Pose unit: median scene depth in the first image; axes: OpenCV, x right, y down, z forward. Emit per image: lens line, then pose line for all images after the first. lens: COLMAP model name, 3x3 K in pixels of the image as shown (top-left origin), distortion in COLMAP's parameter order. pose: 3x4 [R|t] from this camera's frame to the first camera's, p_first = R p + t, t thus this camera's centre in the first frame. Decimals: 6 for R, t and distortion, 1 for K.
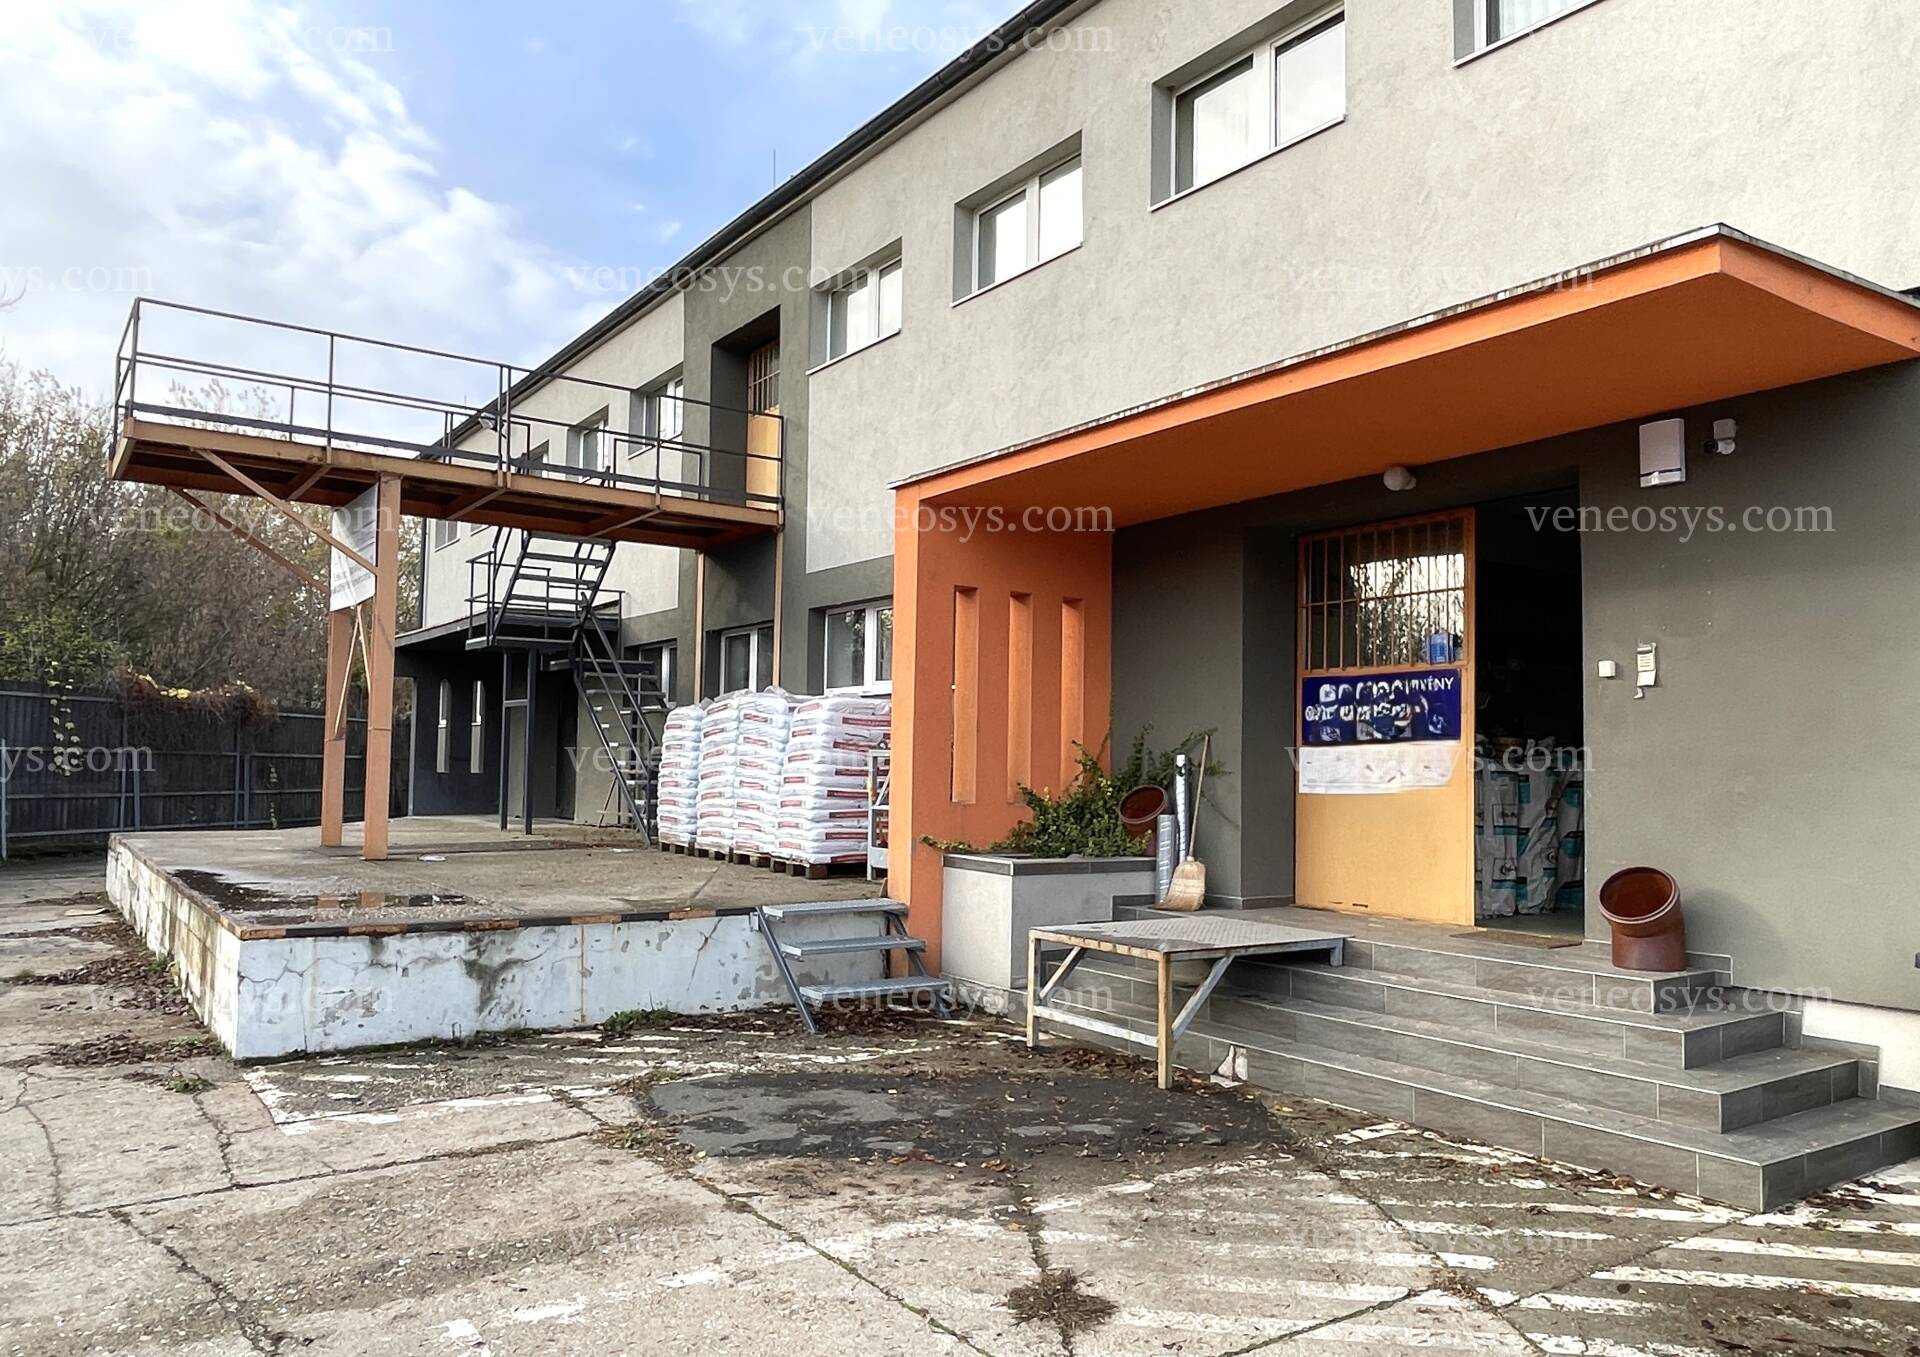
lens RADIAL K [[1383.2, 0, 950.4], [0, 1383.2, 718.1], [0, 0, 1]] dist [0.004257, -0.016592]
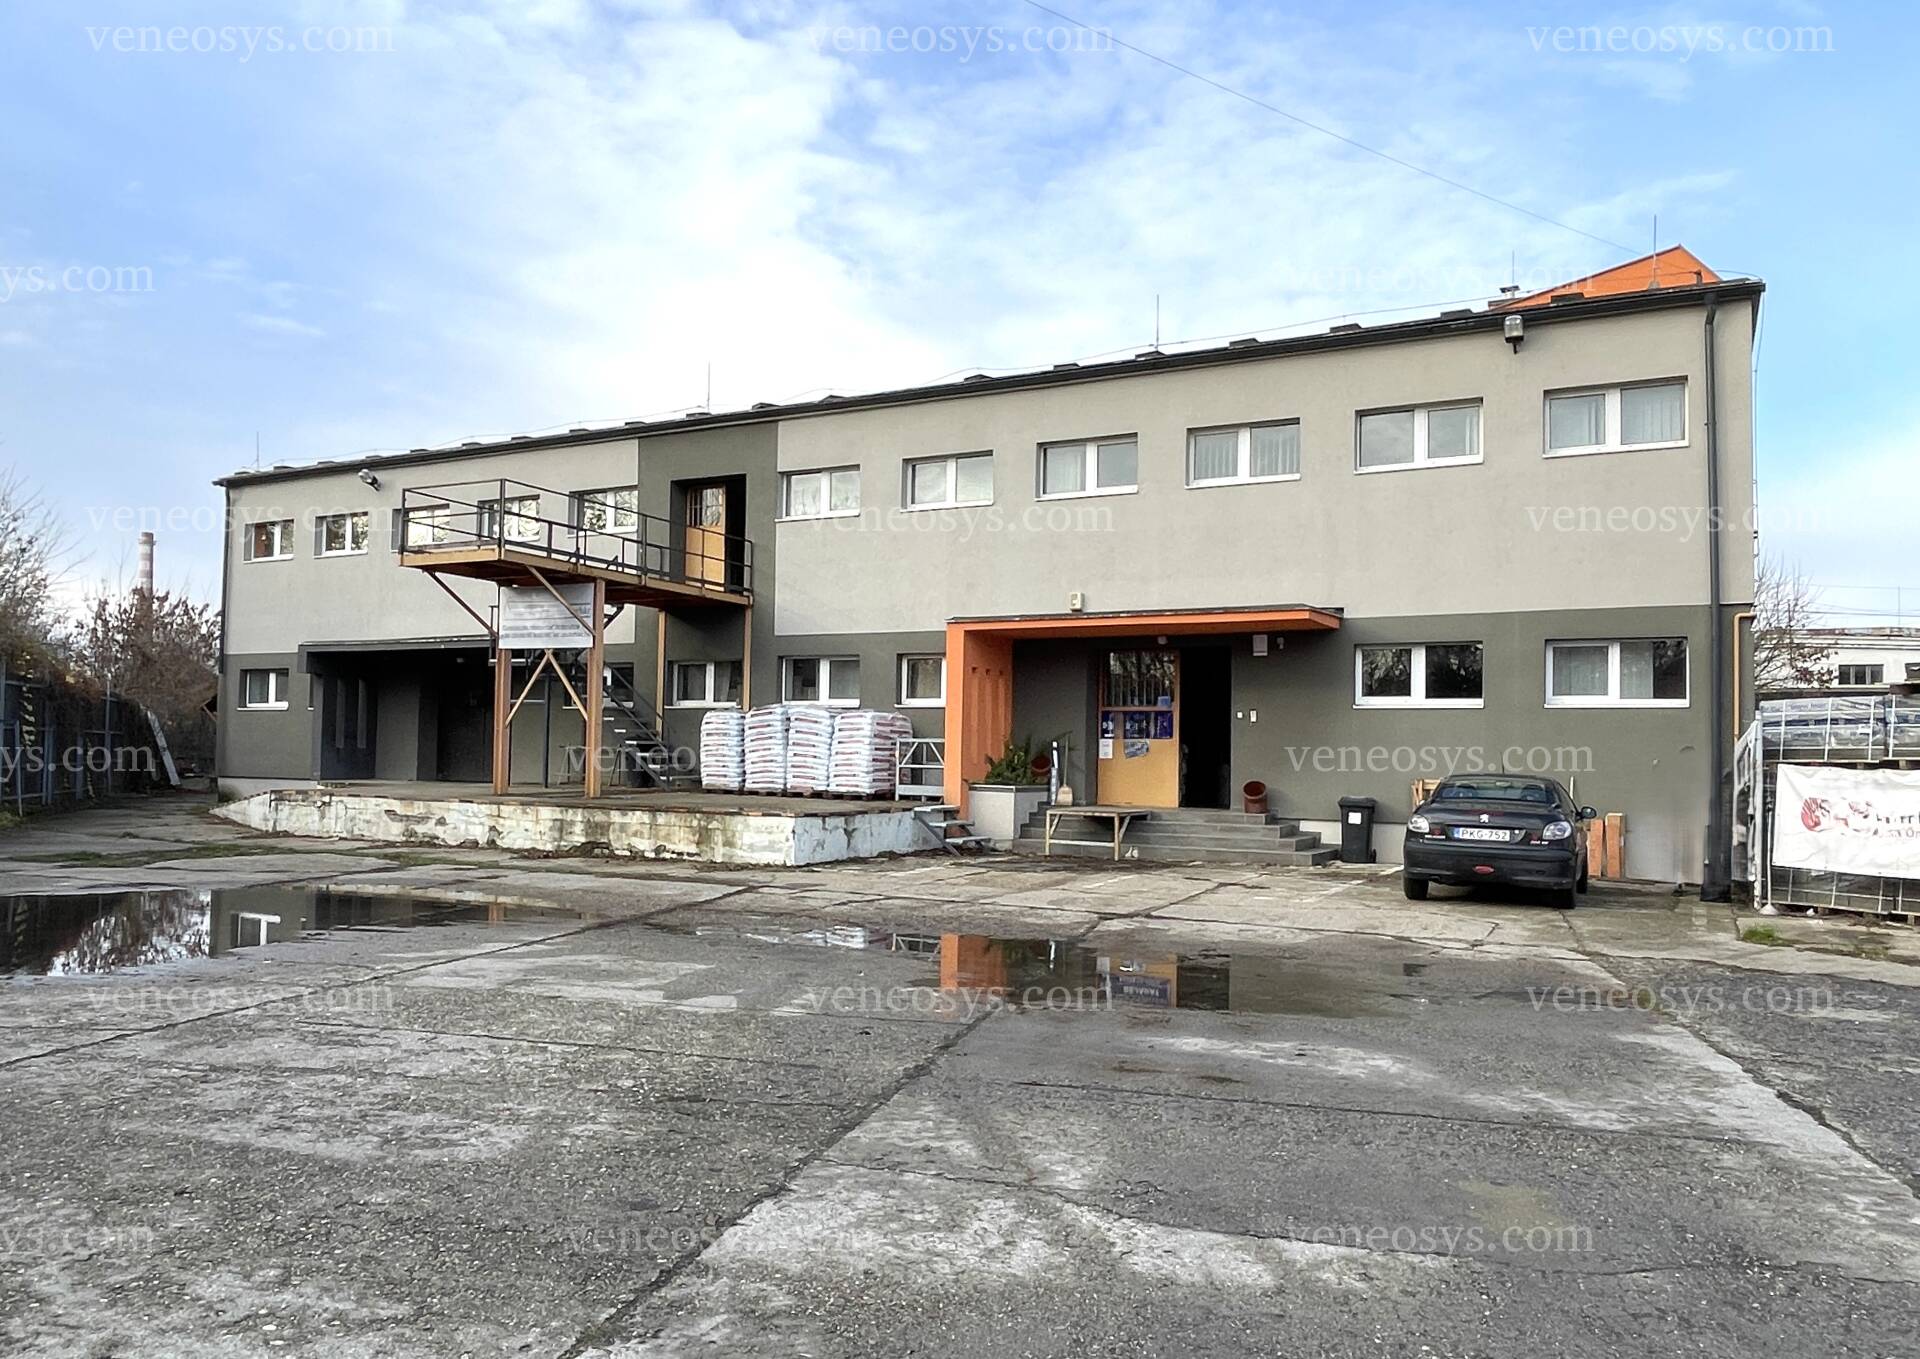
lens RADIAL K [[1383.2, 0, 950.5], [0, 1383.2, 714.4], [0, 0, 1]] dist [0.004257, -0.016592]
pose [[0.891871, 0.011897, 0.452134, -1.052839], [-0.019581, 0.999732, 0.012320, -0.045740], [-0.451866, -0.019842, 0.891865, -1.010806]]
